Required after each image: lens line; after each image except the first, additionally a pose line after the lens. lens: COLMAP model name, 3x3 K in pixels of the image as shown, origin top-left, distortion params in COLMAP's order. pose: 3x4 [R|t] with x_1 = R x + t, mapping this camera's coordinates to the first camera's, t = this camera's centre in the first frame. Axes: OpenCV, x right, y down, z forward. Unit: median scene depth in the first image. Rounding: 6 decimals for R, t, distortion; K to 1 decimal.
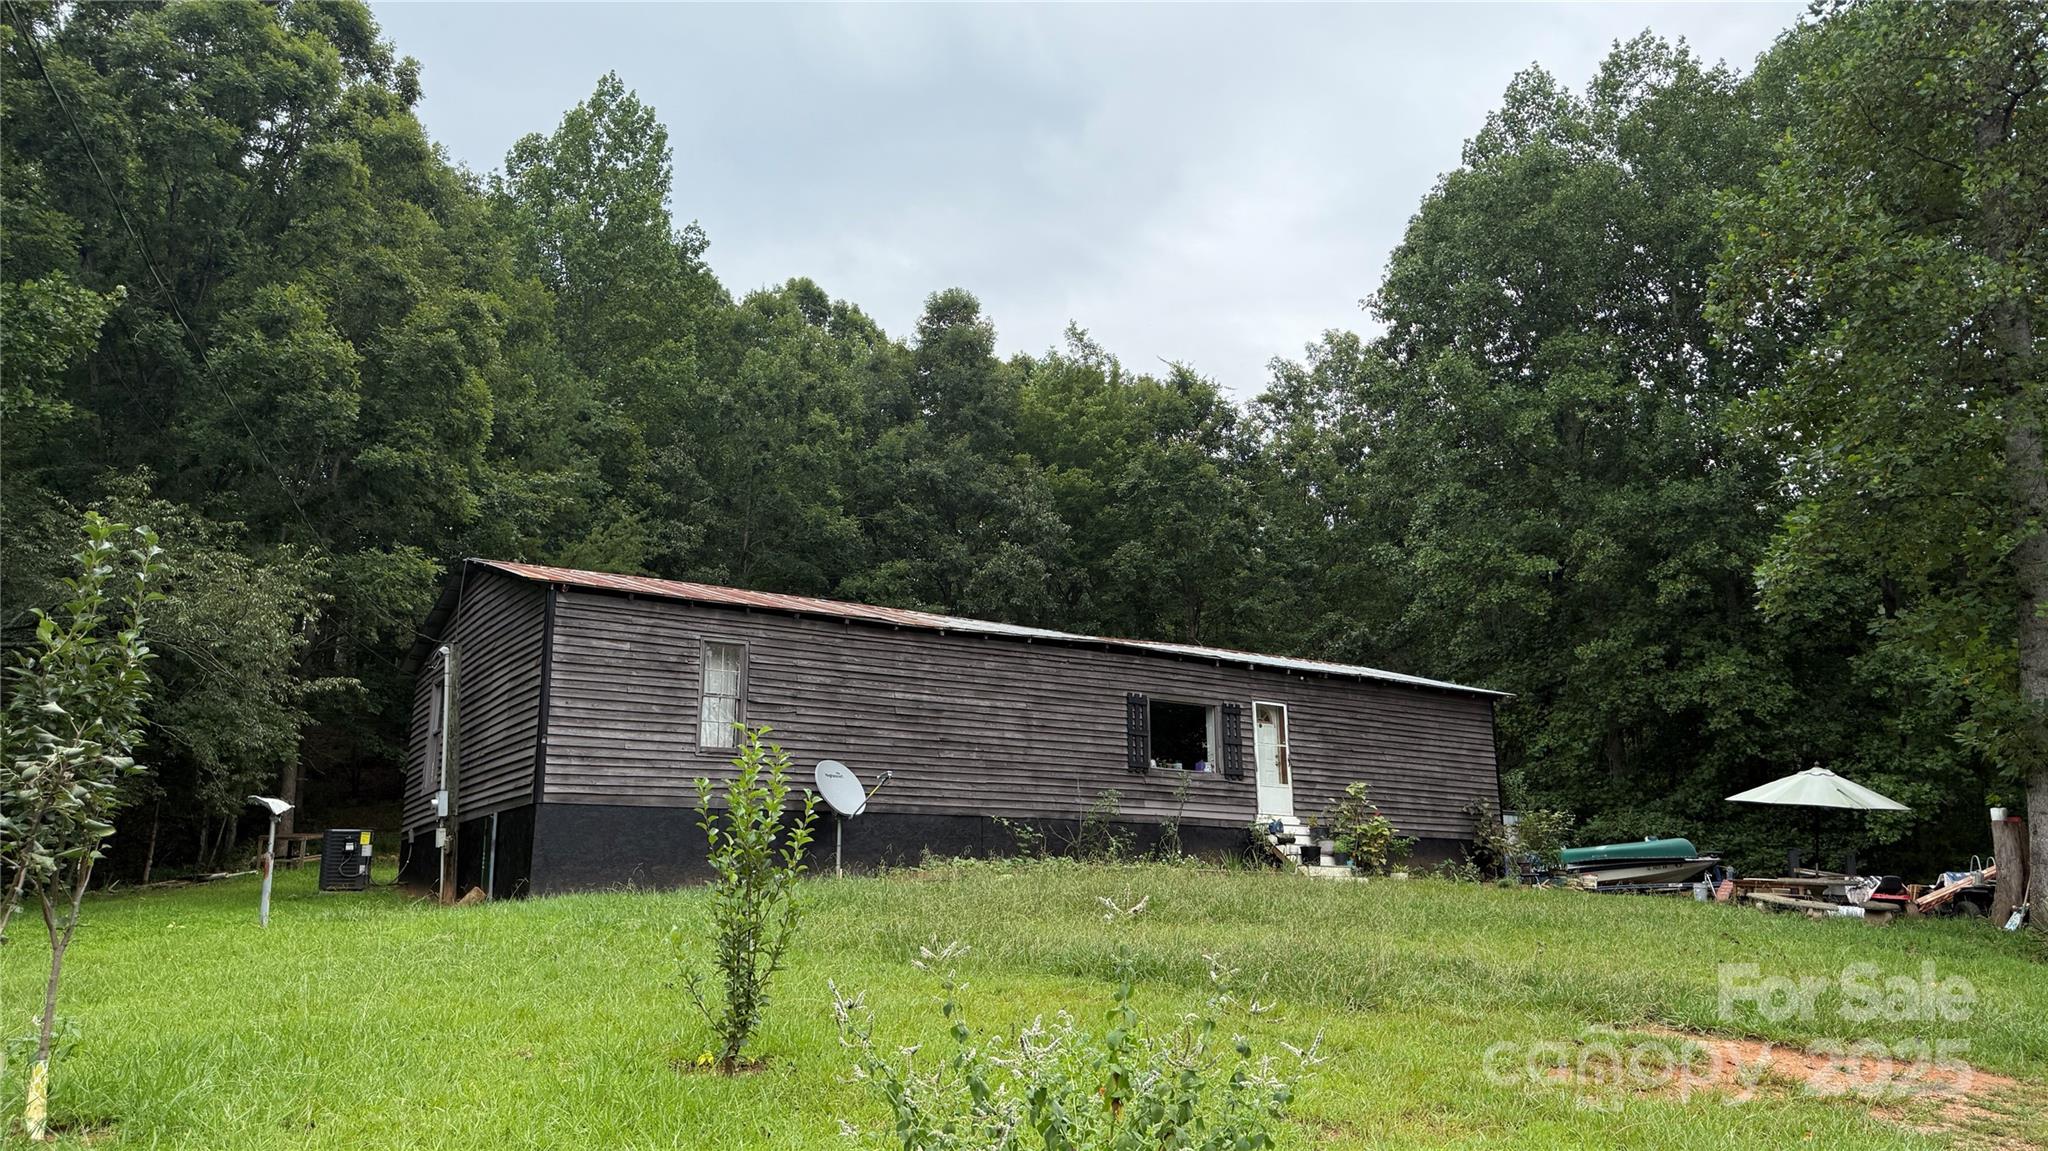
lens RADIAL K [[1442.5, 0, 1024.0], [0, 1442.5, 575.5], [0, 0, 1]] dist [0.031568, -0.000994]
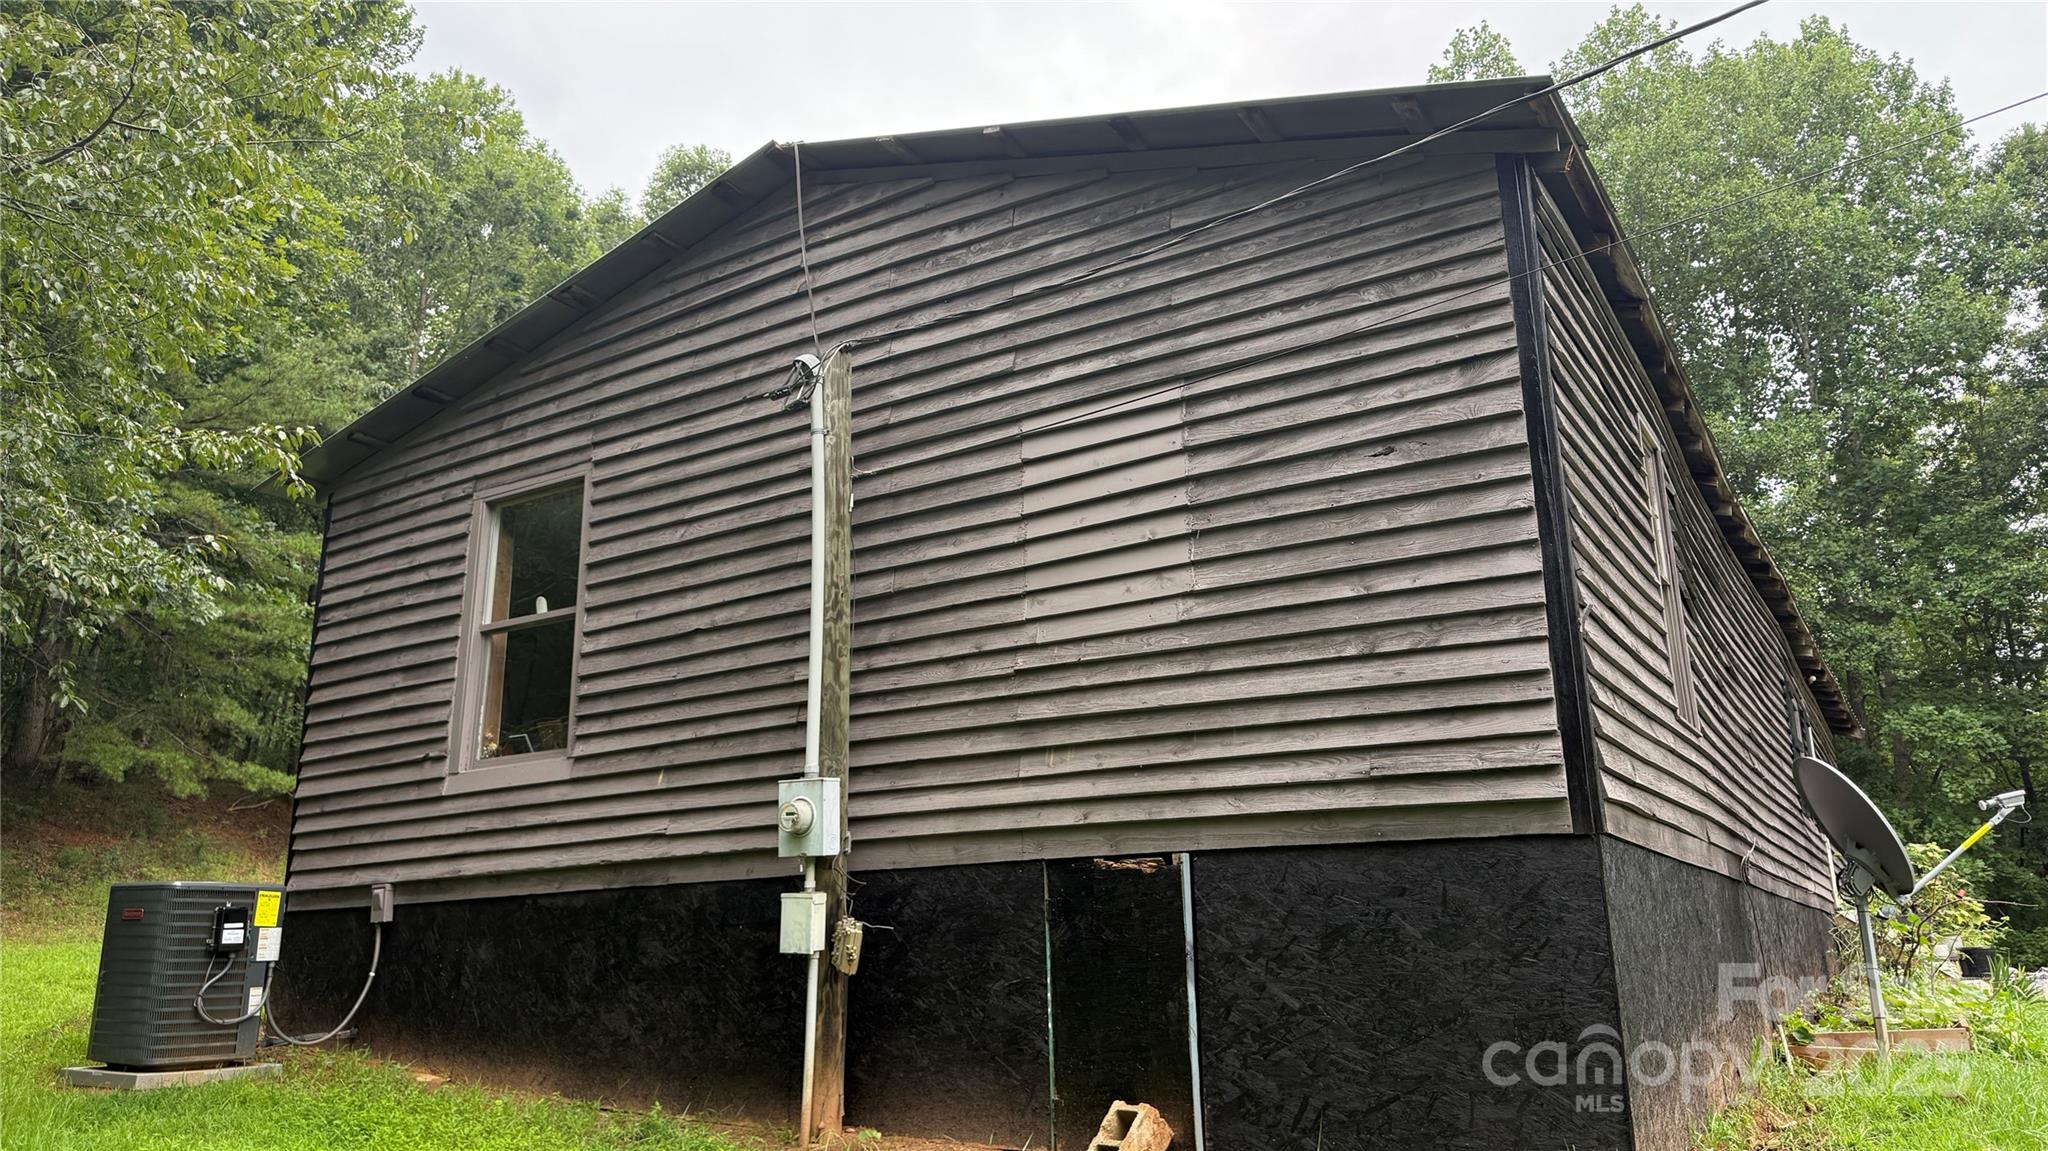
lens RADIAL K [[1442.5, 0, 1024.0], [0, 1442.5, 575.5], [0, 0, 1]] dist [0.031568, -0.000994]
pose [[0.905980, 0.105807, 0.409885, -0.494940], [-0.093769, 0.994366, -0.049423, 0.114746], [-0.412805, 0.006342, 0.910797, 0.683742]]
